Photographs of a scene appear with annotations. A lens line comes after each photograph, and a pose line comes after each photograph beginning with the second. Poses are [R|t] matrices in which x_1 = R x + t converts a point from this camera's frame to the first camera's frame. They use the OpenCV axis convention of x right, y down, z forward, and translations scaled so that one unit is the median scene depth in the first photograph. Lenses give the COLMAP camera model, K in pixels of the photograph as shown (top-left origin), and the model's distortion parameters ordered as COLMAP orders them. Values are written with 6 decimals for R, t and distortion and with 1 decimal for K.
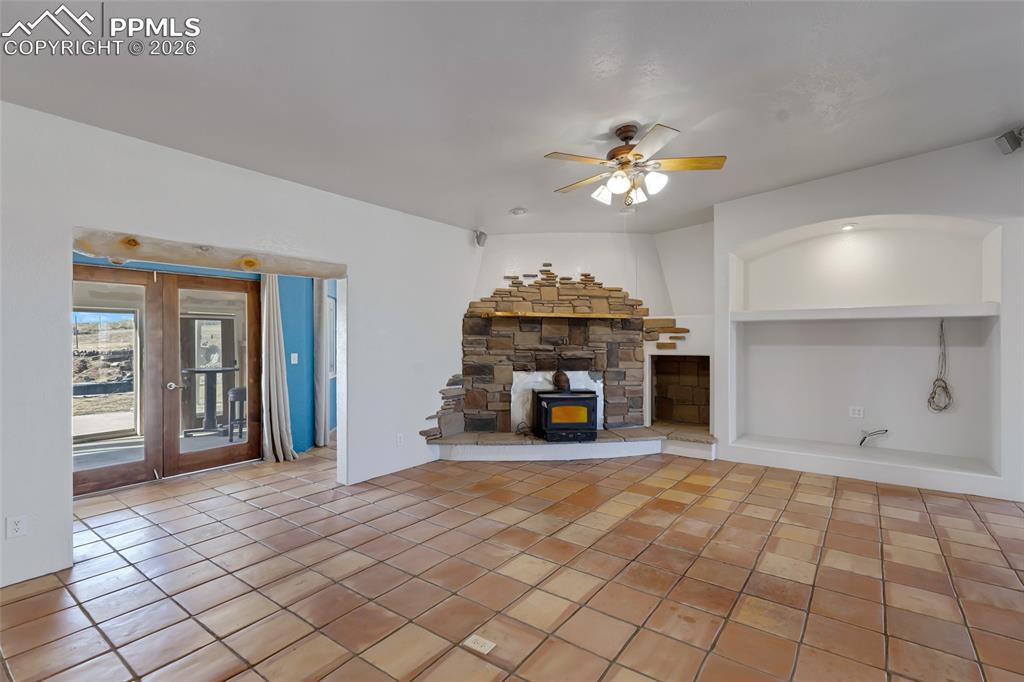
lens RADIAL K [[473.2, 0, 512.0], [0, 473.2, 341.0], [0, 0, 1]] dist [0.000798, -0.000200]
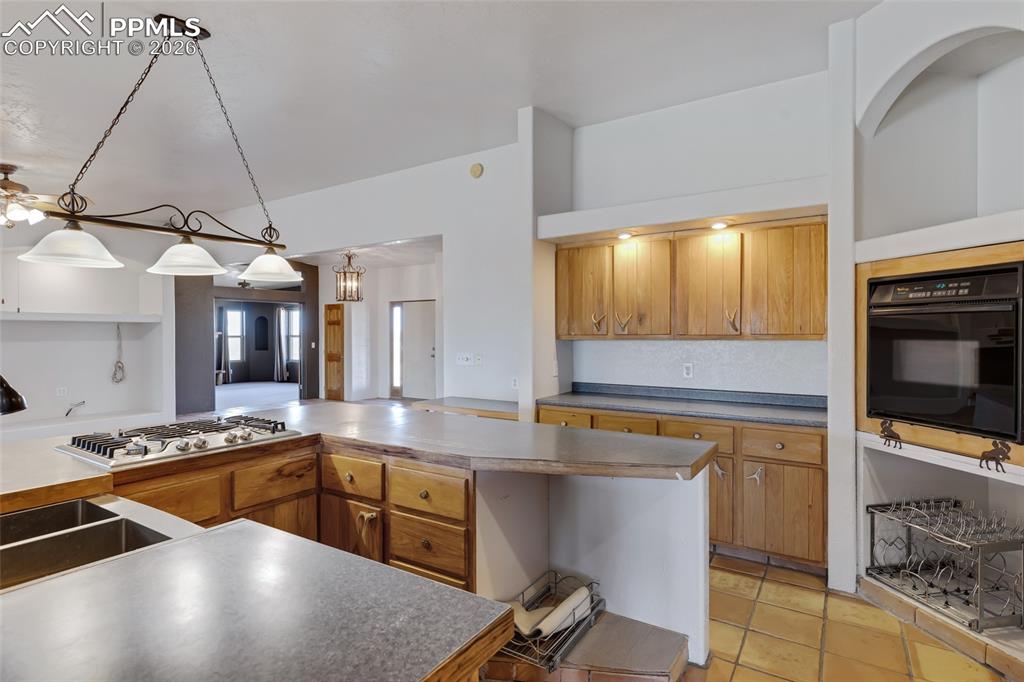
lens RADIAL K [[505.2, 0, 512.0], [0, 505.2, 341.0], [0, 0, 1]] dist [0.016579, -0.000268]
pose [[-0.078006, -0.012722, 0.996872, -0.719022], [0.003692, 0.999908, 0.013049, -0.003022], [-0.996946, 0.004698, -0.077952, -0.120958]]
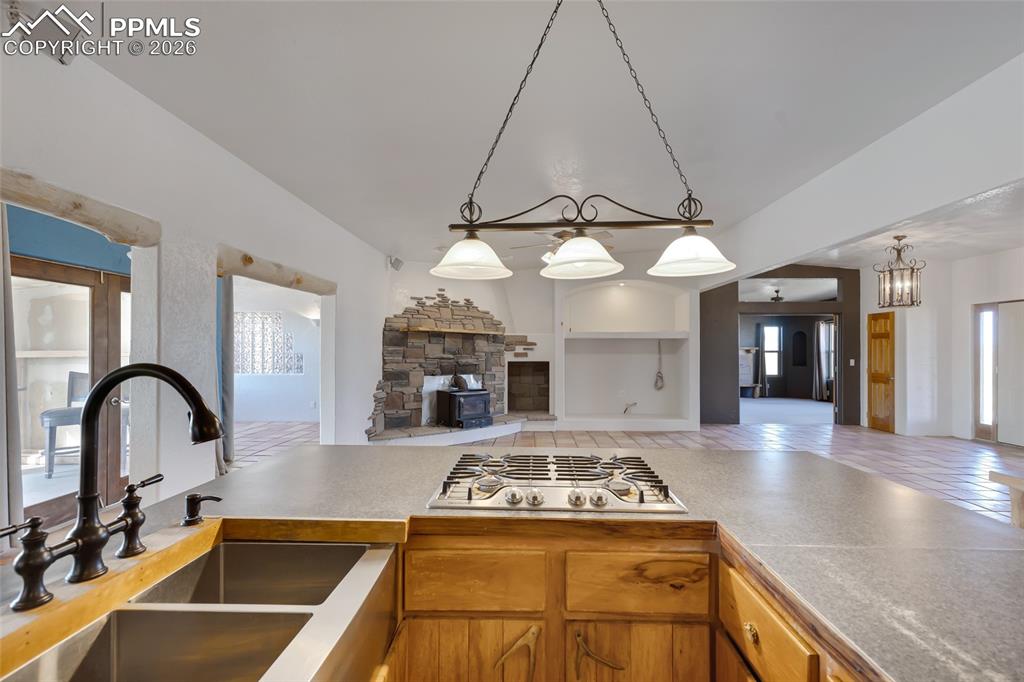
lens RADIAL K [[473.2, 0, 512.0], [0, 473.2, 341.0], [0, 0, 1]] dist [0.000798, -0.000200]
pose [[0.811291, 0.012451, 0.584509, -0.523151], [-0.000778, 0.999795, -0.020218, -0.001731], [-0.584641, 0.015948, 0.811135, -0.120266]]
